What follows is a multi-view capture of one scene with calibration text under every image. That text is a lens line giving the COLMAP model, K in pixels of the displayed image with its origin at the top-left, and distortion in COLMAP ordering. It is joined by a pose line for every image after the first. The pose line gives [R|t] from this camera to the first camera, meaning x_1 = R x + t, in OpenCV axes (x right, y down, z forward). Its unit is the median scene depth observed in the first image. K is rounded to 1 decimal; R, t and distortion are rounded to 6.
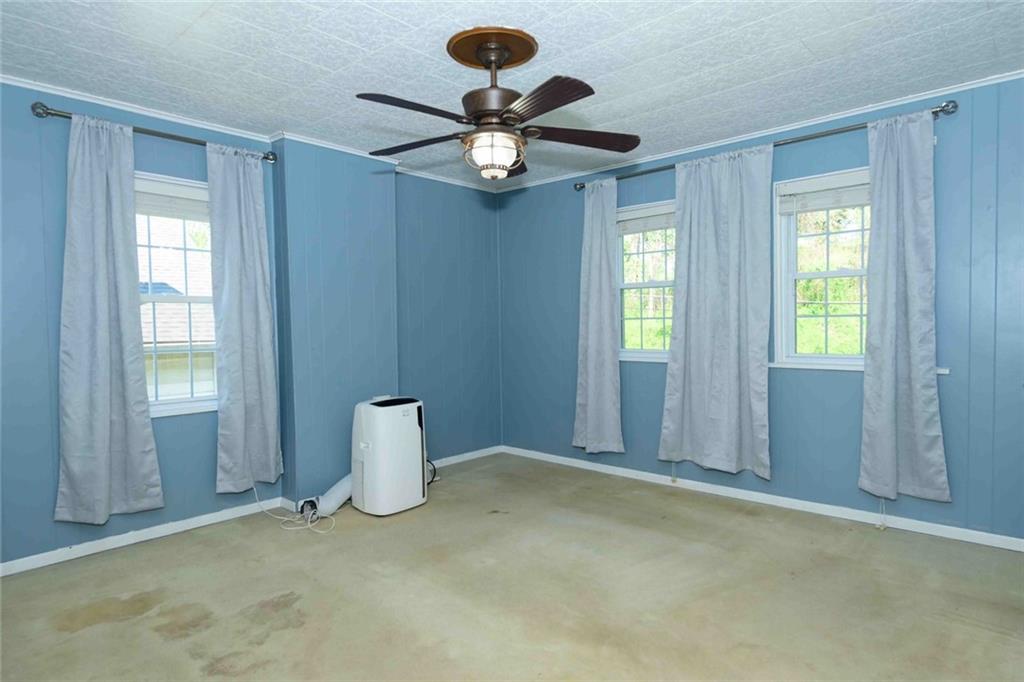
lens RADIAL K [[583.7, 0, 510.7], [0, 583.7, 340.7], [0, 0, 1]] dist [0.001280, 0.000433]
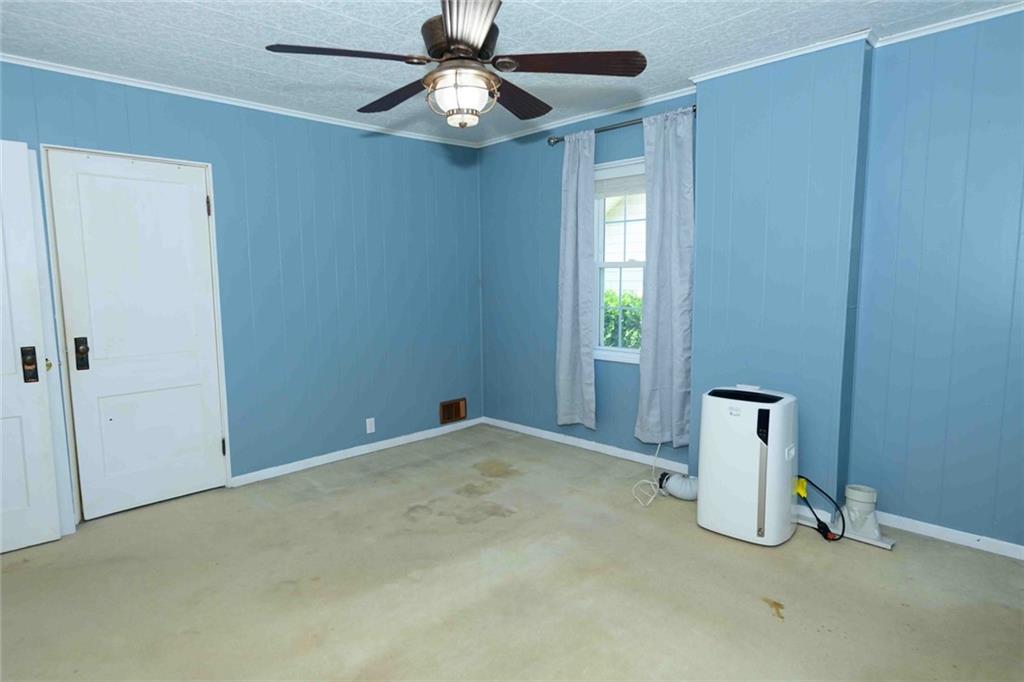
lens RADIAL K [[586.3, 0, 507.2], [0, 586.3, 335.1], [0, 0, 1]] dist [0.000248, -0.000740]
pose [[-0.049848, 0.110911, -0.992579, 0.796974], [-0.026522, 0.993317, 0.112326, -0.070554], [0.998405, 0.031925, -0.046574, 1.037653]]
